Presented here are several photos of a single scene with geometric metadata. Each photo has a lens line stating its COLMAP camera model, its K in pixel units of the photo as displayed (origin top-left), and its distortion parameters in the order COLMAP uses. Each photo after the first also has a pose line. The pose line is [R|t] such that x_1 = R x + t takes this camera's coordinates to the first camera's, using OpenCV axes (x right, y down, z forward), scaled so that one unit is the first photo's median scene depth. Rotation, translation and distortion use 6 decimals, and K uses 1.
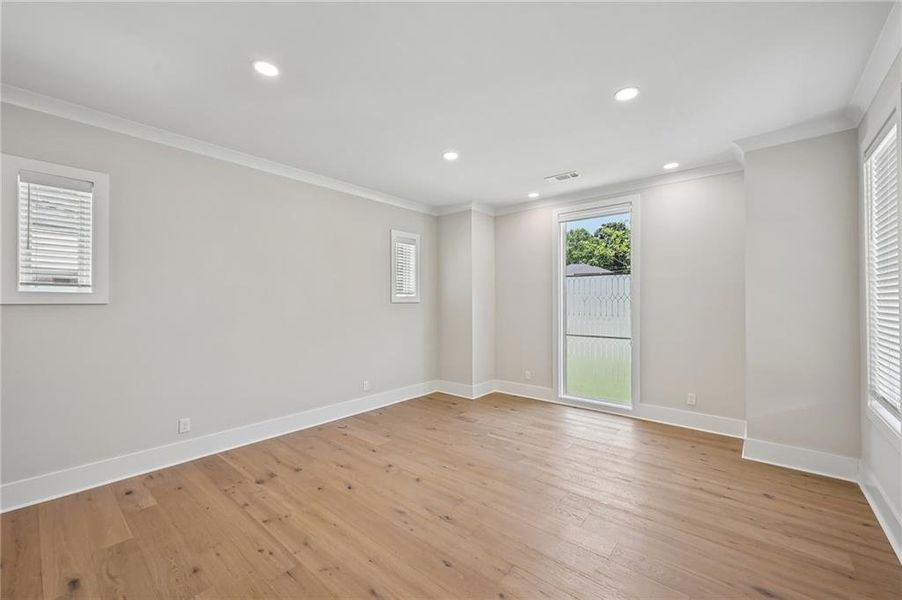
lens RADIAL K [[368.8, 0, 456.5], [0, 368.8, 295.8], [0, 0, 1]] dist [0.002535, 0.000423]
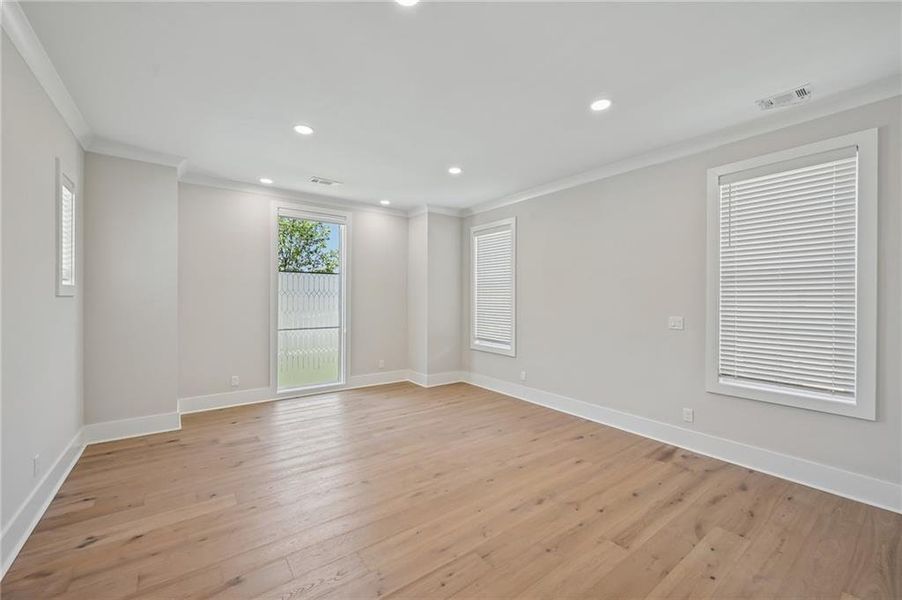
lens RADIAL K [[355.4, 0, 458.8], [0, 355.4, 299.1], [0, 0, 1]] dist [0.000356, 0.000044]
pose [[0.212165, 0.001553, 0.977233, -0.726341], [-0.023434, 0.999719, 0.003499, 0.010473], [-0.976953, -0.023642, 0.212142, 0.436915]]
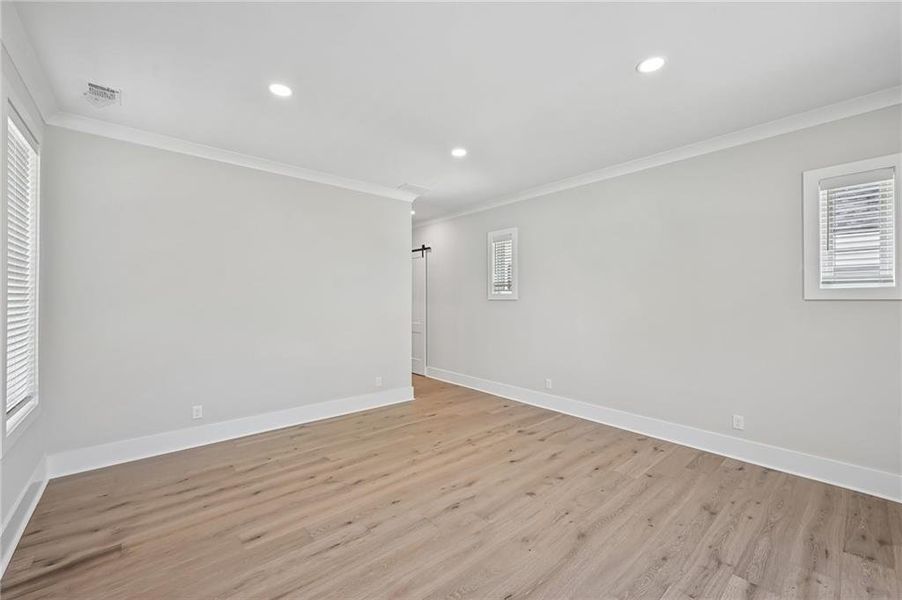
lens RADIAL K [[360.0, 0, 451.1], [0, 360.0, 297.8], [0, 0, 1]] dist [-0.002088, -0.000076]
pose [[-0.160182, -0.003433, -0.987081, 0.612578], [0.016704, 0.999841, -0.006188, 0.012422], [0.986946, -0.017479, -0.160100, 0.726246]]
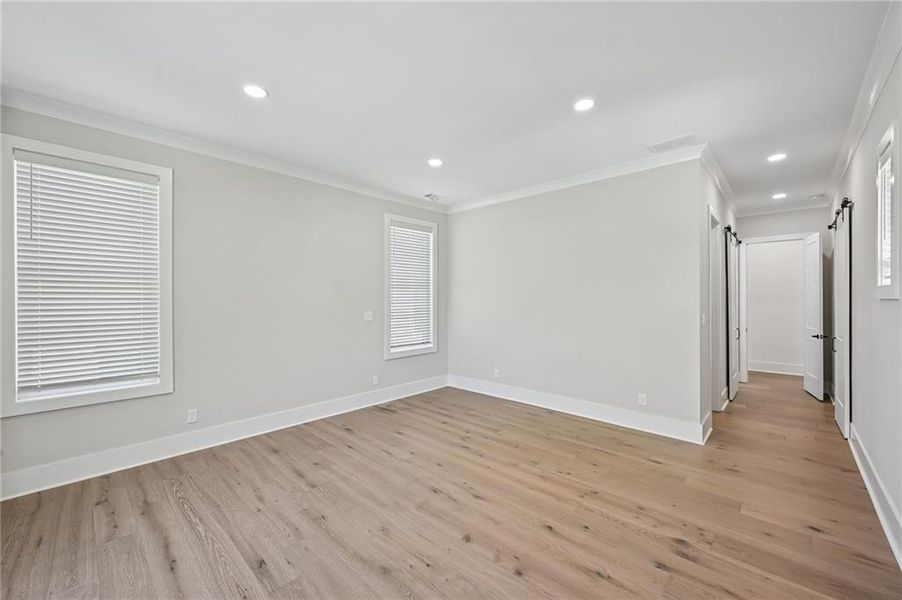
lens RADIAL K [[360.0, 0, 451.1], [0, 360.0, 297.8], [0, 0, 1]] dist [-0.002088, -0.000076]
pose [[-0.998119, 0.003118, 0.061234, -0.089064], [0.002027, 0.999838, -0.017886, 0.020457], [-0.061280, -0.017728, -0.997963, 1.315977]]
